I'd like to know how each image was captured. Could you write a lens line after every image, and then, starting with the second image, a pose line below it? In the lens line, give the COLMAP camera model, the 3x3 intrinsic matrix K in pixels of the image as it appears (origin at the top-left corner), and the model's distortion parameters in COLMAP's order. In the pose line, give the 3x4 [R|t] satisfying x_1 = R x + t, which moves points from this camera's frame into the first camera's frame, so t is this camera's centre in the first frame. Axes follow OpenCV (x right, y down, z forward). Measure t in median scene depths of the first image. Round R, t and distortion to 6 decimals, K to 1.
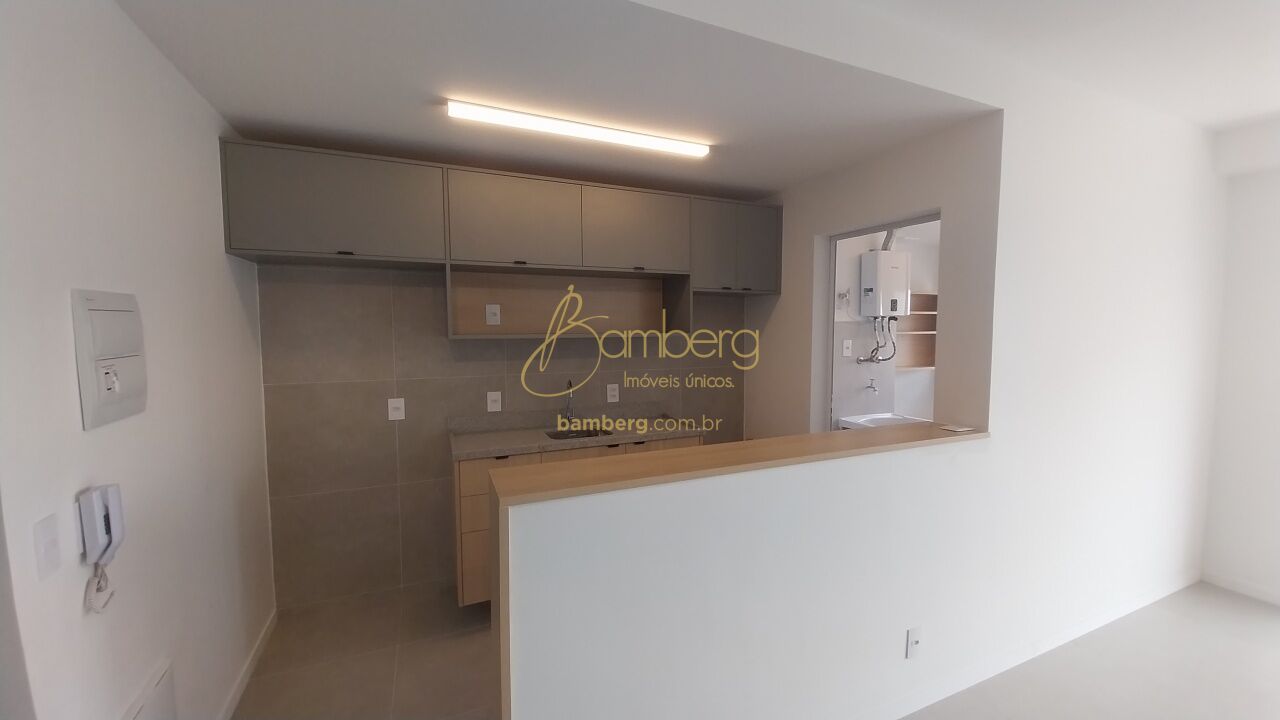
lens RADIAL K [[504.6, 0, 661.2], [0, 504.6, 358.8], [0, 0, 1]] dist [0.014792, -0.012751]
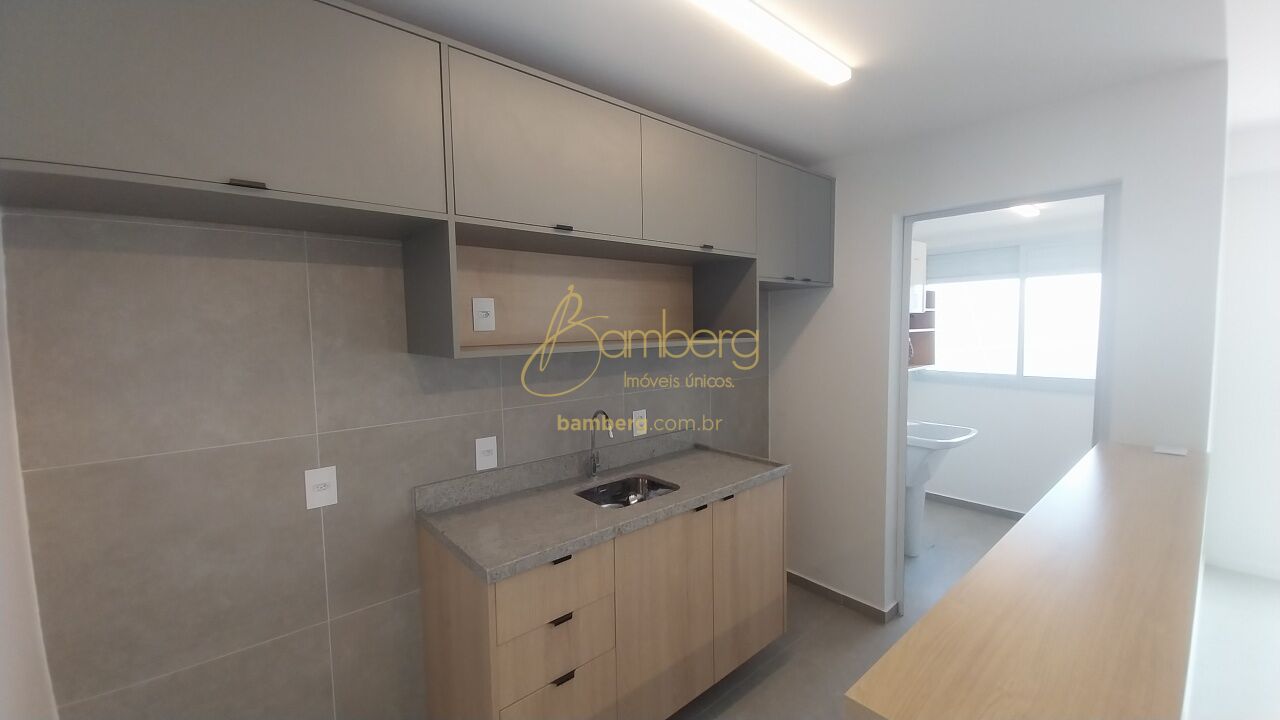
lens RADIAL K [[504.6, 0, 661.2], [0, 504.6, 358.8], [0, 0, 1]] dist [0.014792, -0.012751]
pose [[0.952419, -0.033877, 0.302904, -0.320510], [0.032694, 0.999425, 0.008978, -0.031770], [-0.303034, 0.001353, 0.952979, 0.348949]]
